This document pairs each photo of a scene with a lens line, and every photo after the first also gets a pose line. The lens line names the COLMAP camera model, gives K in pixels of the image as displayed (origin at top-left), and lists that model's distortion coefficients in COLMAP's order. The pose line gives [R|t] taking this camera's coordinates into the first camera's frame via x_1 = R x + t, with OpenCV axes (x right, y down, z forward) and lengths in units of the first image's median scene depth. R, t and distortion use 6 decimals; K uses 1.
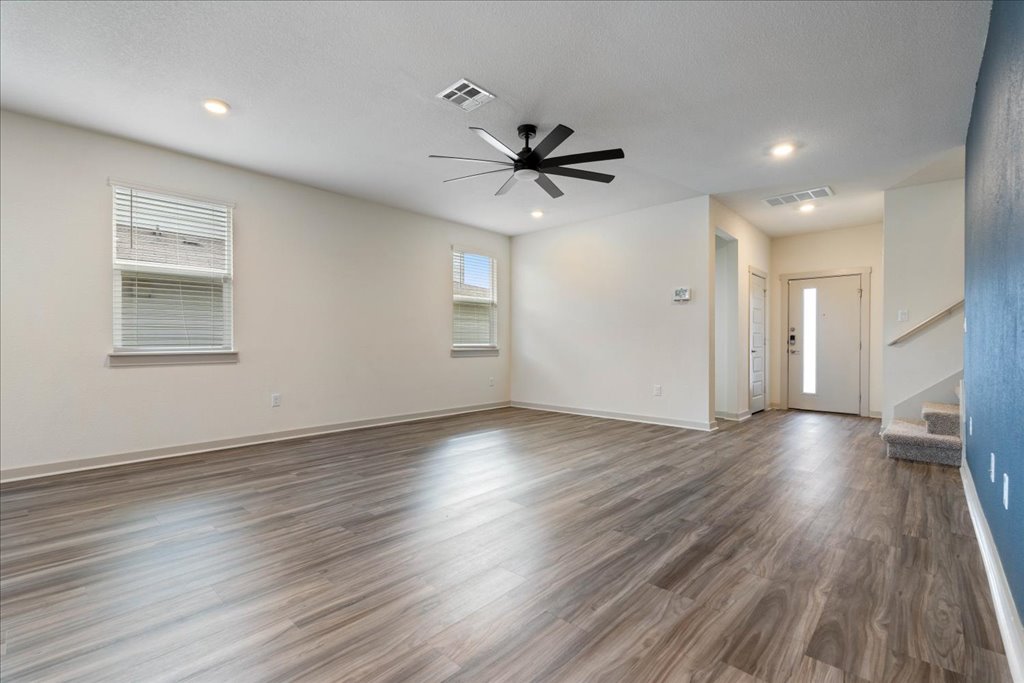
lens RADIAL K [[454.7, 0, 512.3], [0, 454.7, 343.0], [0, 0, 1]] dist [-0.000834, 0.000421]
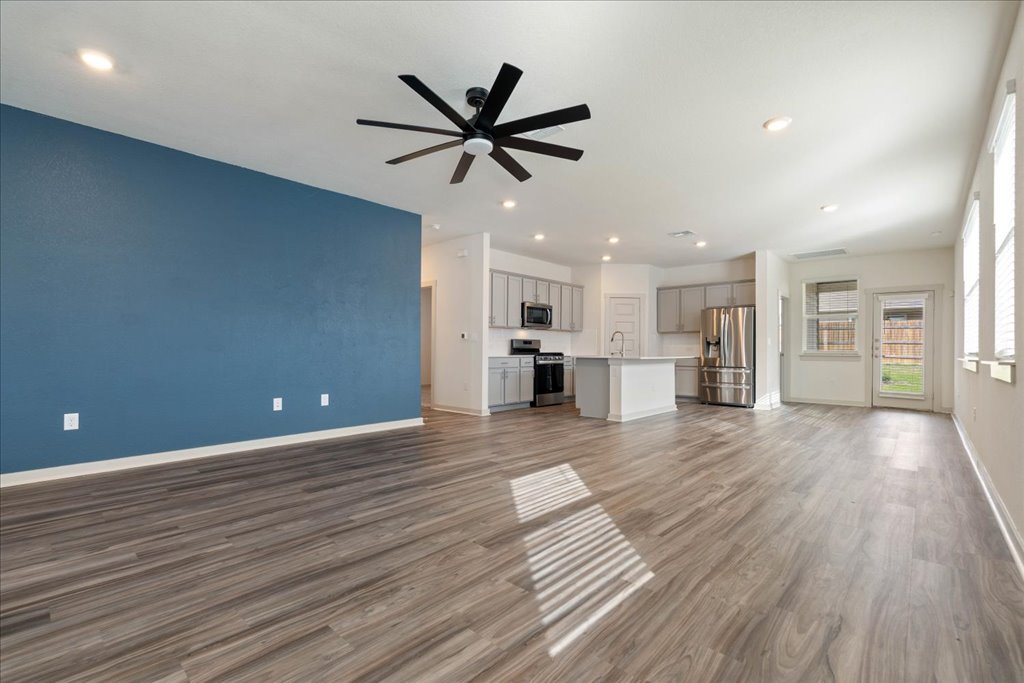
lens RADIAL K [[454.7, 0, 516.5], [0, 454.7, 350.8], [0, 0, 1]] dist [-0.000834, 0.000421]
pose [[-0.999811, -0.005876, -0.018506, -0.030818], [-0.005818, 0.999978, -0.003166, 0.014288], [0.018525, -0.003057, -0.999824, 2.274857]]
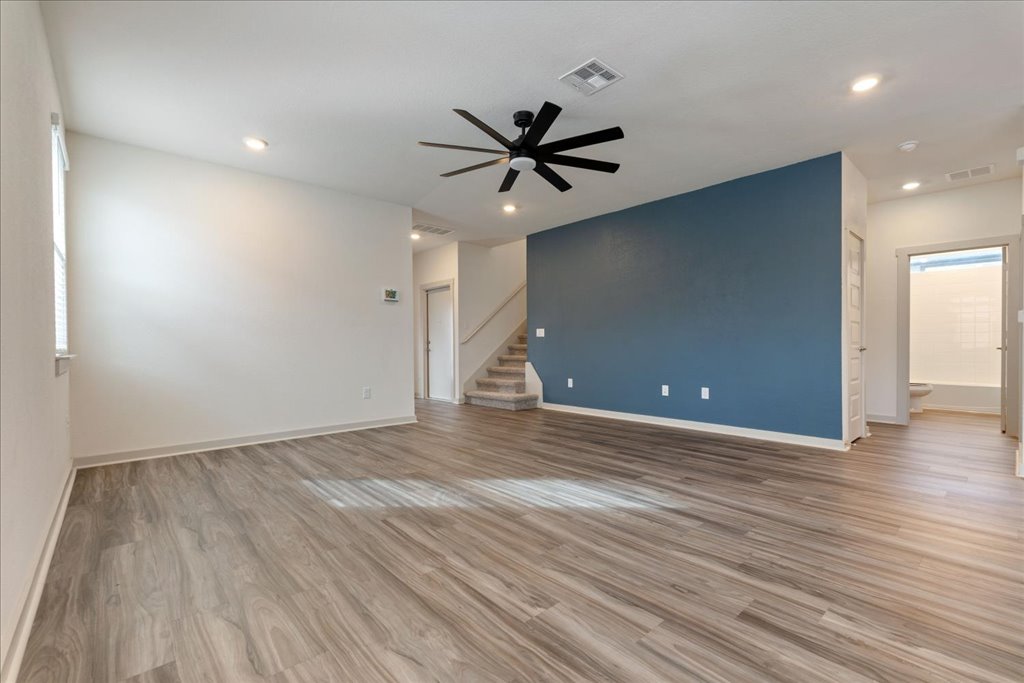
lens RADIAL K [[454.7, 0, 516.2], [0, 454.7, 343.8], [0, 0, 1]] dist [-0.000834, 0.000421]
pose [[0.089384, -0.000059, 0.995997, -1.129636], [0.002215, 0.999998, -0.000139, 0.005626], [-0.995995, 0.002219, 0.089384, 1.151959]]
